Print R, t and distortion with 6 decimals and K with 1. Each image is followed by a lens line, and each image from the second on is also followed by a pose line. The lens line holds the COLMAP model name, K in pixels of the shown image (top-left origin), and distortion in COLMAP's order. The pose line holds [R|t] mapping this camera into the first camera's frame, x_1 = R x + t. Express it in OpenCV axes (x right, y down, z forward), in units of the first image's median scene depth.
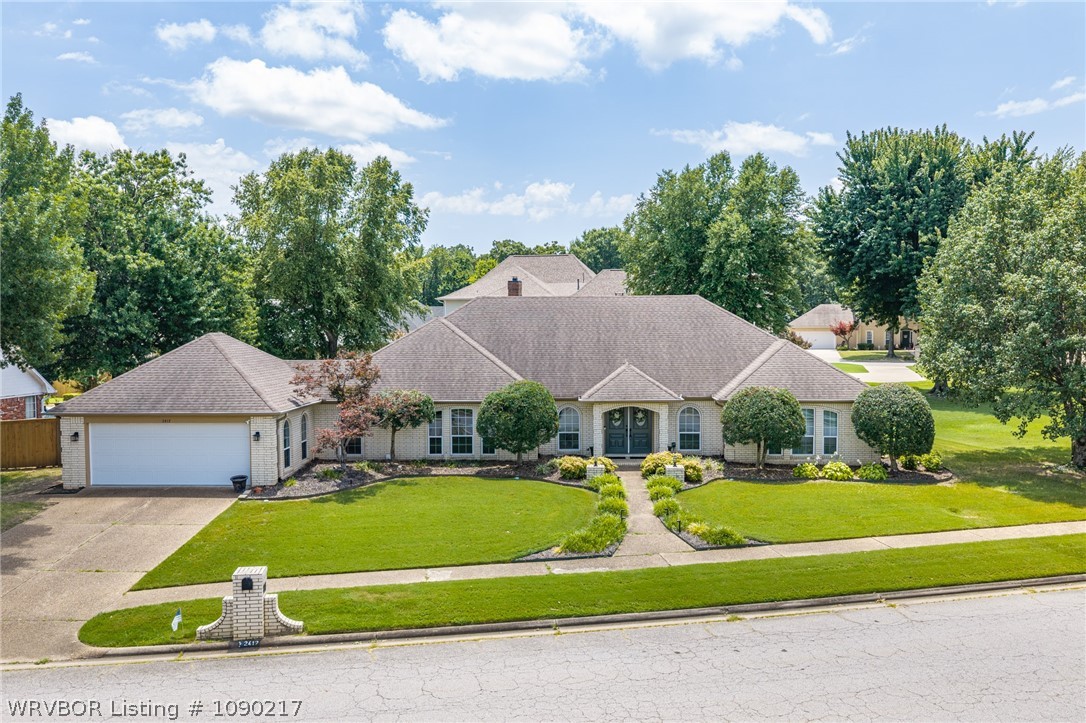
lens RADIAL K [[897.8, 0, 543.0], [0, 897.8, 361.5], [0, 0, 1]] dist [0.008743, -0.014819]
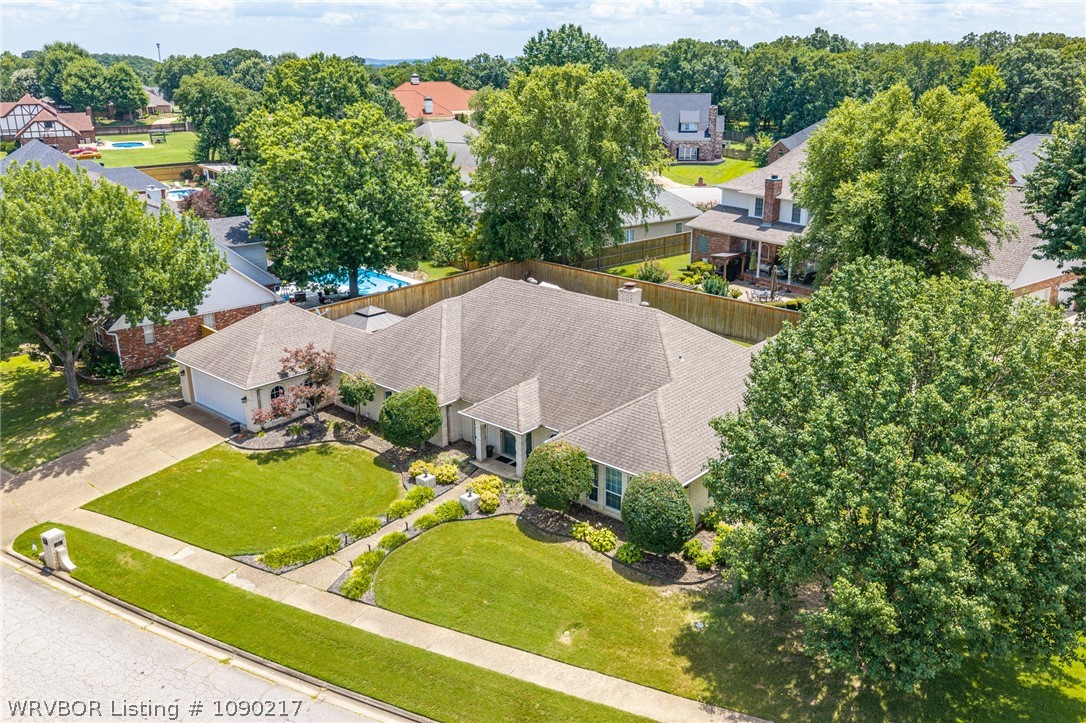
lens RADIAL K [[898.0, 0, 546.5], [0, 898.0, 366.0], [0, 0, 1]] dist [0.000303, -0.004613]
pose [[0.773562, 0.203502, -0.600158, 0.843720], [-0.023934, 0.955744, 0.293225, -0.371613], [0.633269, -0.212463, 0.744197, 0.205128]]
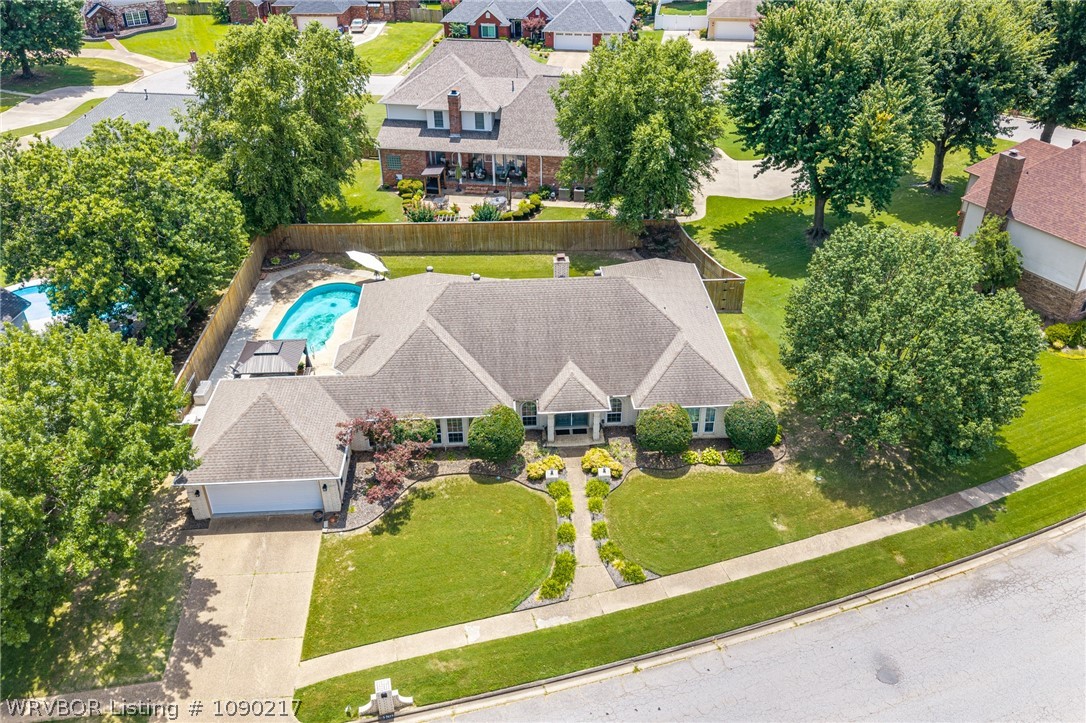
lens RADIAL K [[897.8, 0, 543.0], [0, 897.8, 361.5], [0, 0, 1]] dist [0.008743, -0.014819]
pose [[0.995380, -0.056287, 0.077782, -0.058275], [0.009570, 0.864259, 0.502955, -0.749333], [-0.095534, -0.499887, 0.860805, -0.181270]]
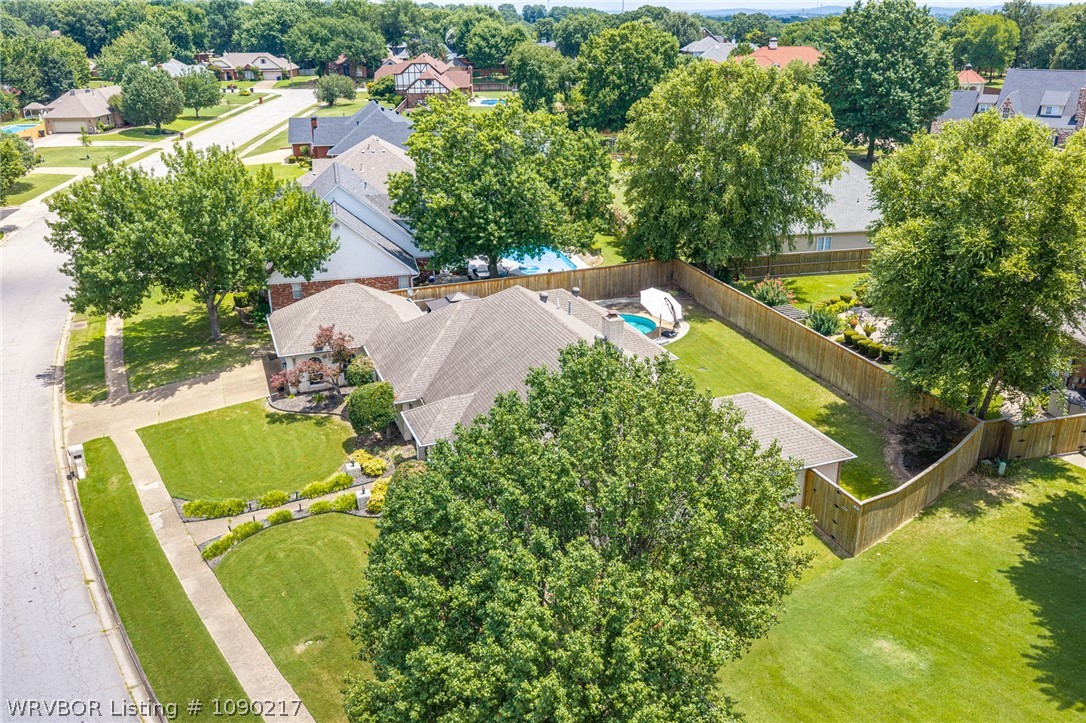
lens RADIAL K [[898.9, 0, 543.0], [0, 898.9, 361.5], [0, 0, 1]] dist [0.004008, -0.002593]
pose [[0.393258, 0.333054, -0.856985, 1.190209], [-0.031549, 0.936424, 0.349449, -0.476017], [0.918887, -0.110386, 0.378764, 0.723245]]
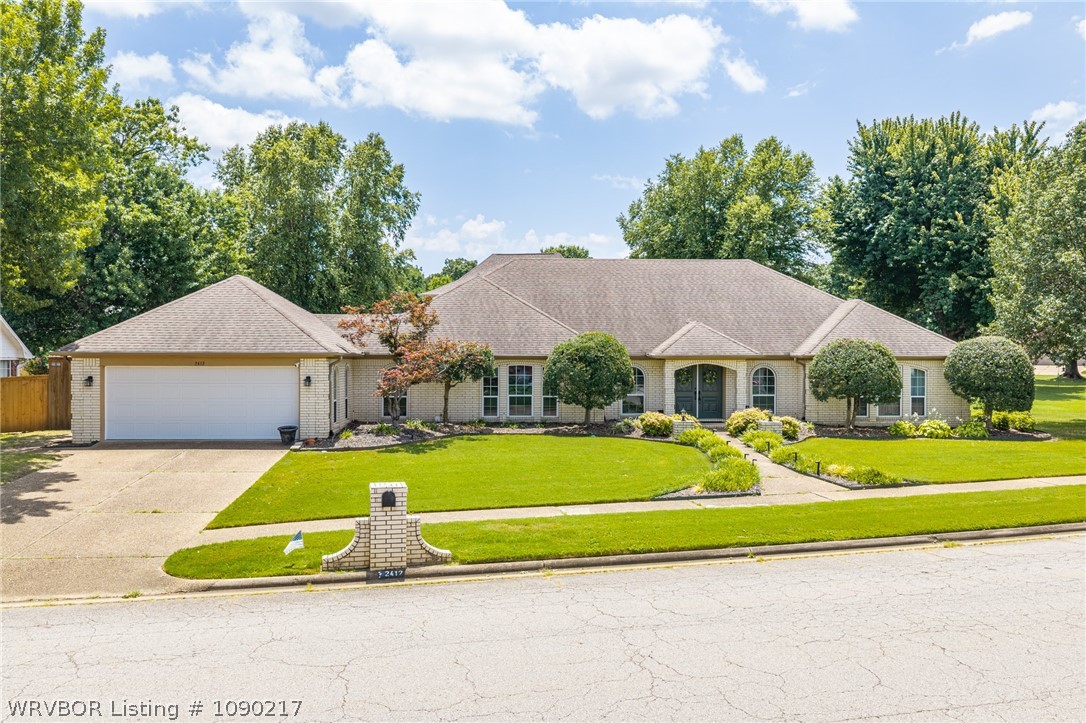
lens RADIAL K [[898.9, 0, 543.0], [0, 898.9, 361.5], [0, 0, 1]] dist [0.004008, -0.002593]
pose [[0.996534, 0.007570, 0.082842, -0.147463], [-0.004096, 0.999108, -0.042027, 0.089692], [-0.083086, 0.041542, 0.995676, 0.104737]]
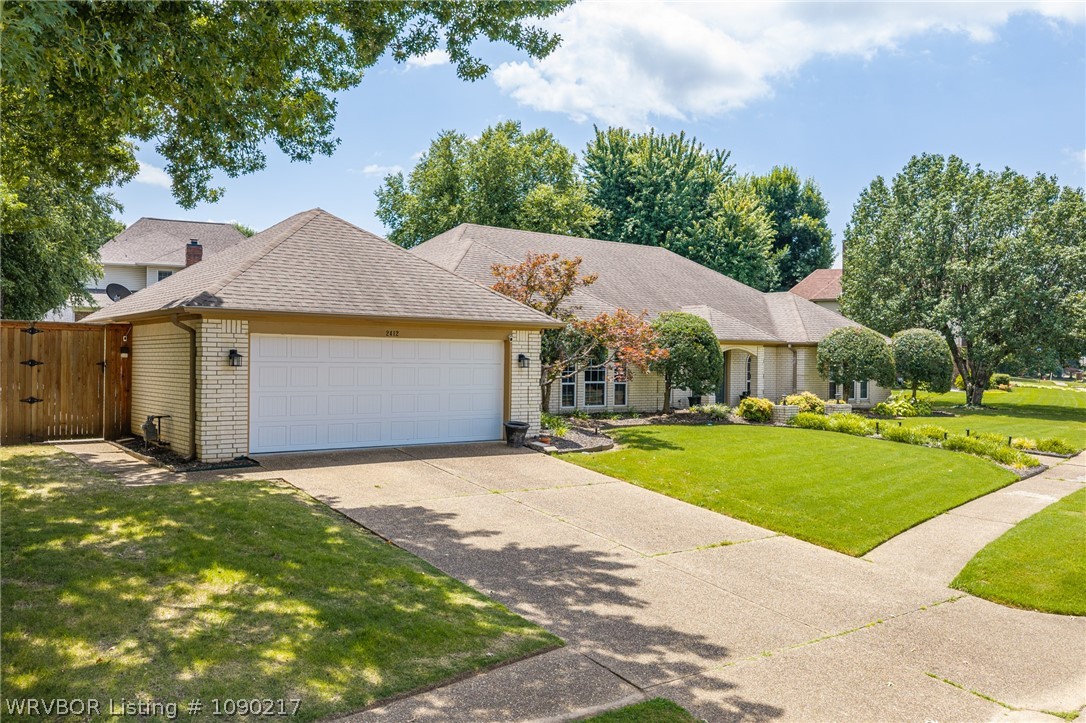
lens RADIAL K [[897.8, 0, 543.0], [0, 897.8, 361.5], [0, 0, 1]] dist [0.008743, -0.014819]
pose [[0.763354, 0.014790, 0.645811, -0.651024], [0.012056, 0.999238, -0.037134, 0.096899], [-0.645868, 0.036132, 0.762594, 0.447657]]
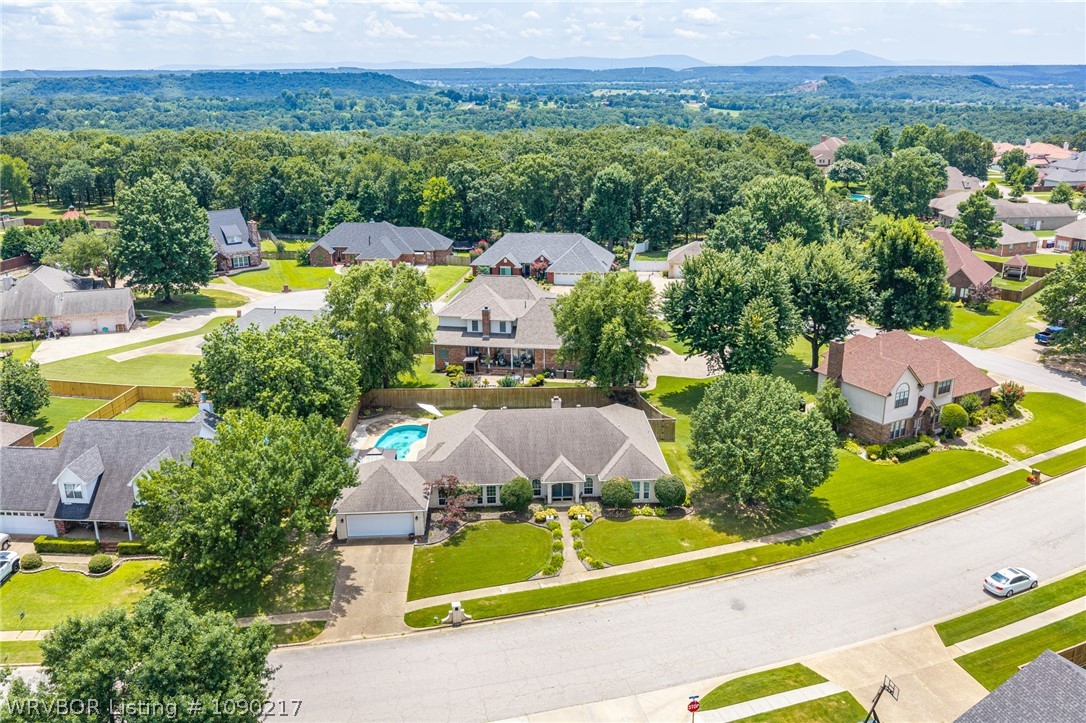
lens RADIAL K [[897.8, 0, 543.0], [0, 897.8, 361.5], [0, 0, 1]] dist [0.008743, -0.014819]
pose [[0.995821, -0.031798, 0.085609, -0.150181], [0.007891, 0.963880, 0.266219, -0.904111], [-0.090982, -0.264431, 0.960103, -1.195974]]
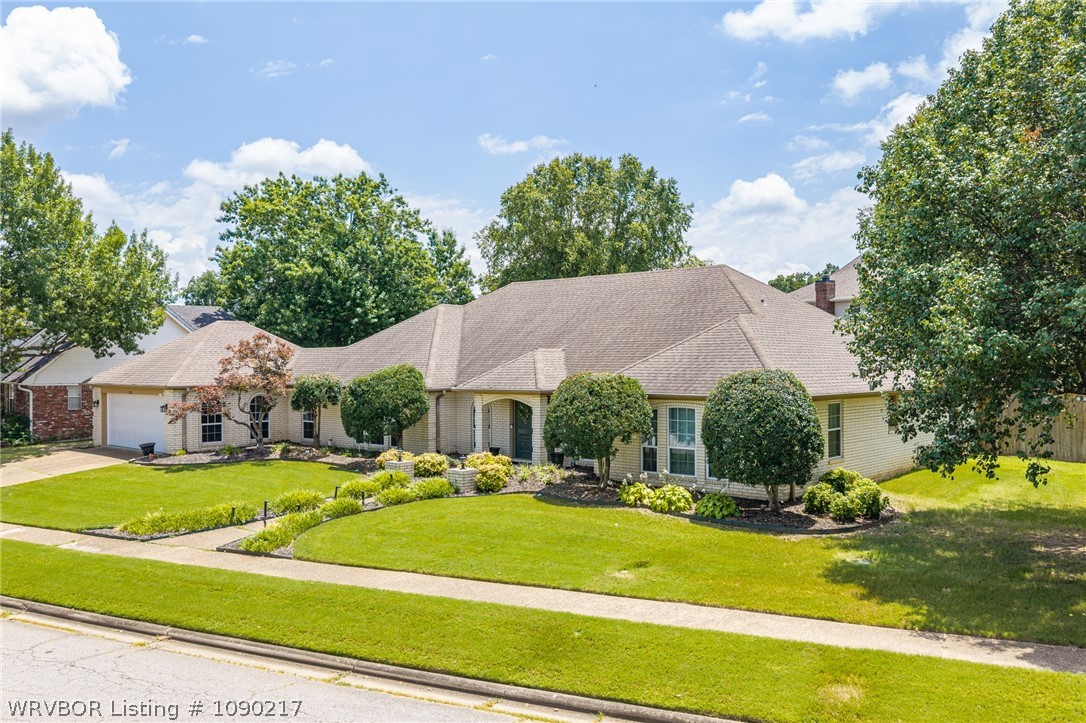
lens RADIAL K [[905.2, 0, 542.1], [0, 905.2, 364.9], [0, 0, 1]] dist [0.007343, -0.000867]
pose [[0.761392, 0.004234, -0.648278, 0.667023], [-0.028205, 0.999248, -0.026600, 0.041757], [0.647678, 0.038538, 0.760939, 0.411434]]
